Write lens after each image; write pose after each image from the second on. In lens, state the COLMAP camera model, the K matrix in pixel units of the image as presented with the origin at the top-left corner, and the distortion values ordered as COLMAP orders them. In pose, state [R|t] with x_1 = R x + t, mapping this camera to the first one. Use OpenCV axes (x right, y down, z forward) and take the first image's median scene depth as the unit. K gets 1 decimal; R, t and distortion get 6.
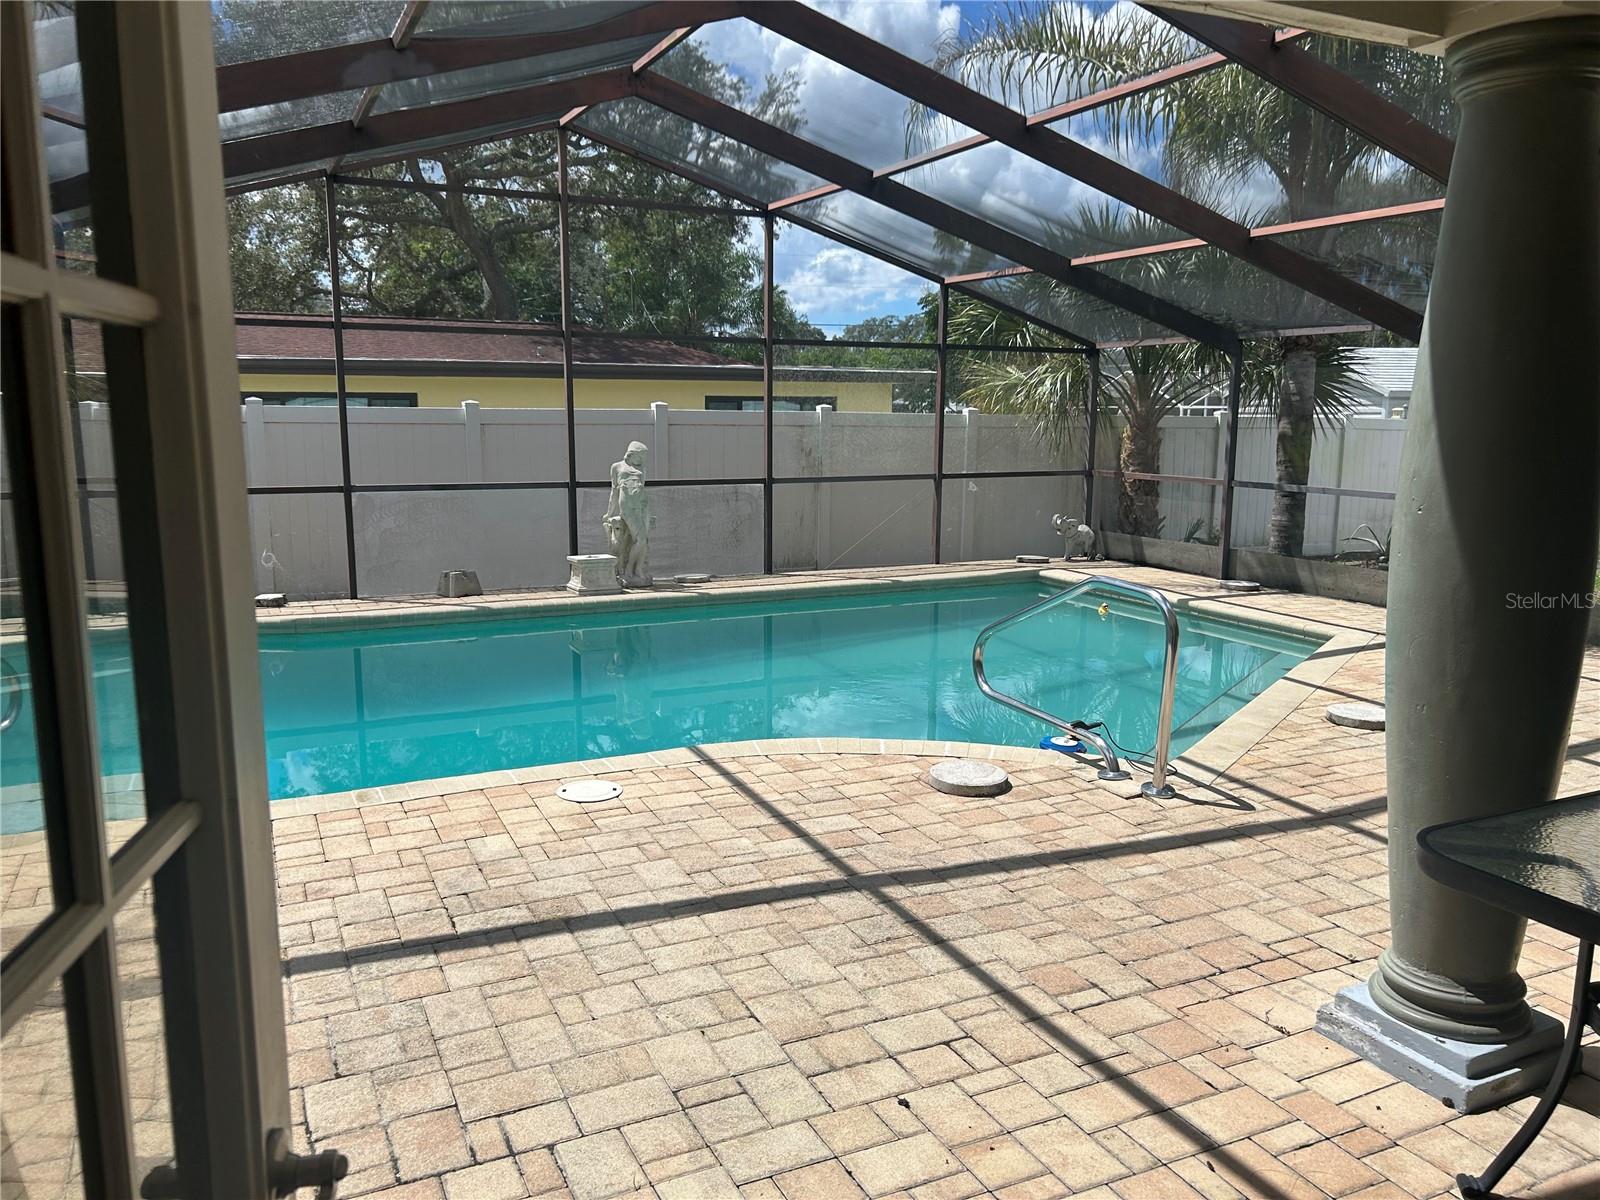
lens RADIAL K [[1230.6, 0, 791.7], [0, 1230.6, 598.8], [0, 0, 1]] dist [0.077602, -0.063730]
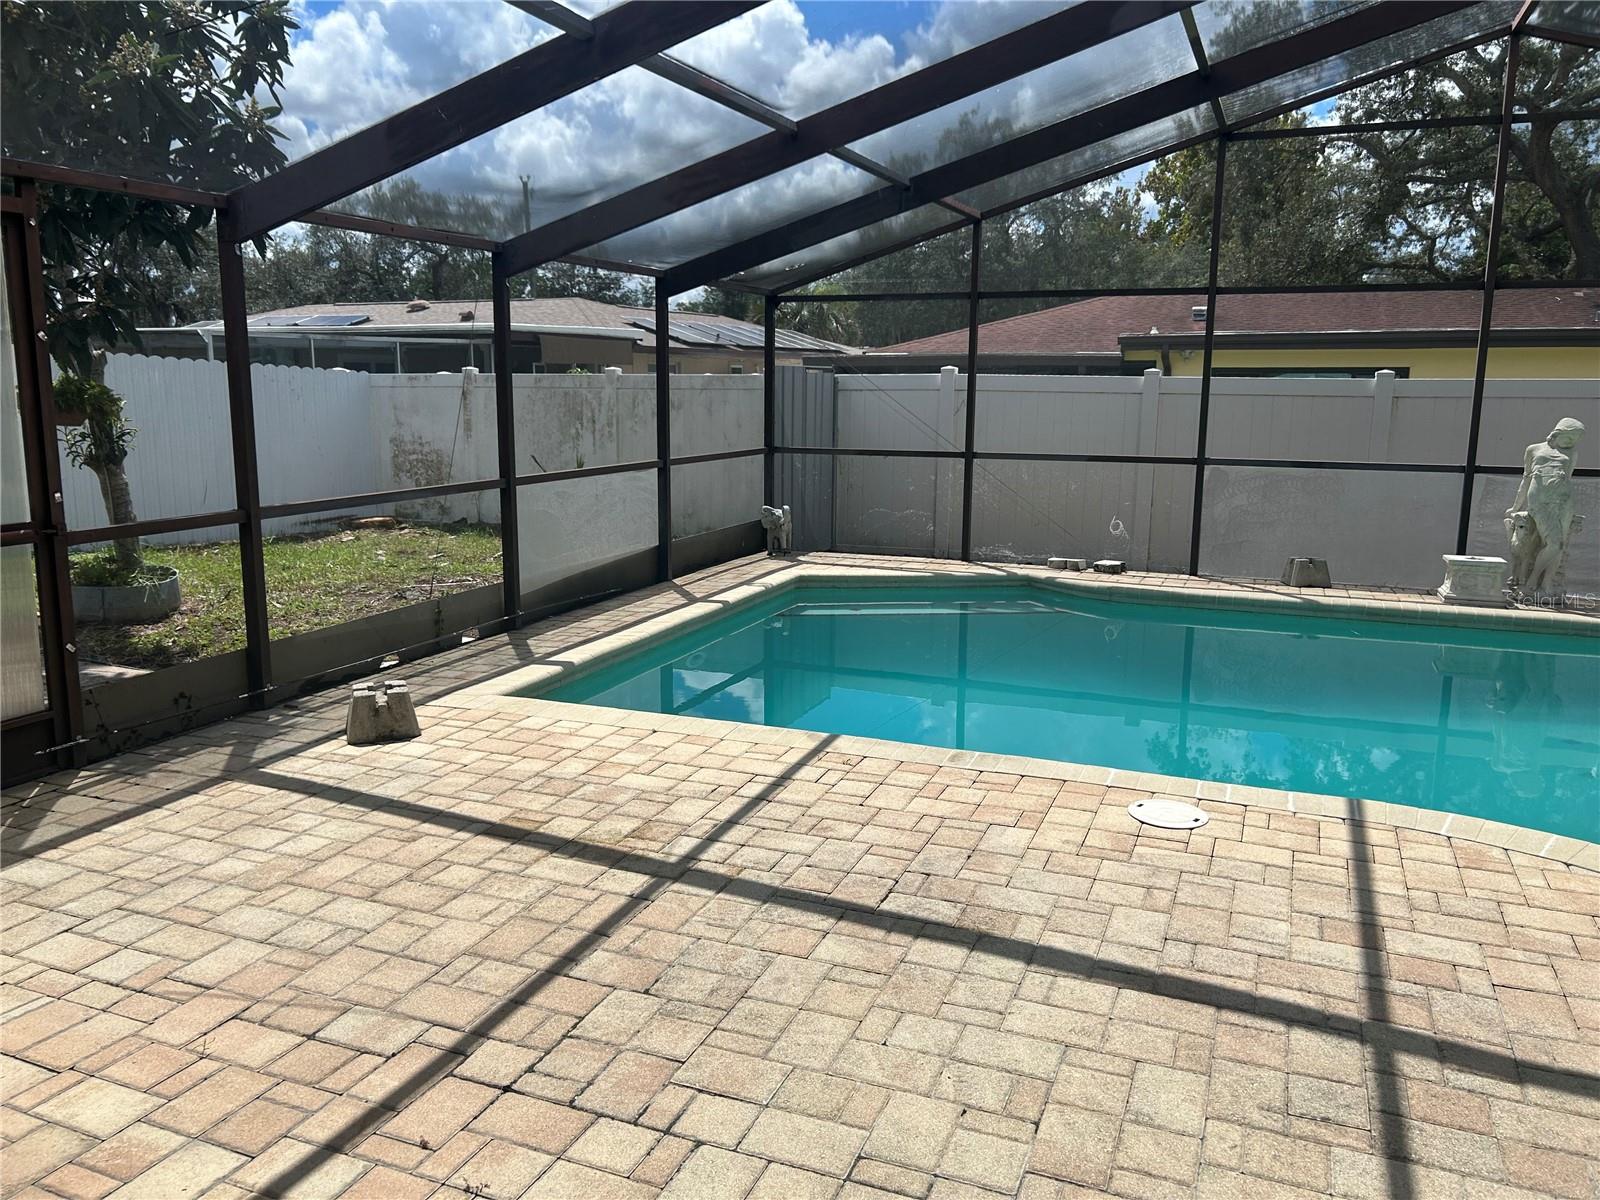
lens RADIAL K [[1230.6, 0, 758.3], [0, 1230.6, 538.6], [0, 0, 1]] dist [0.077602, -0.063730]
pose [[0.672630, 0.097231, -0.733563, 0.269887], [-0.120595, 0.992480, 0.020972, -0.016464], [0.730086, 0.074358, 0.679298, 0.214218]]
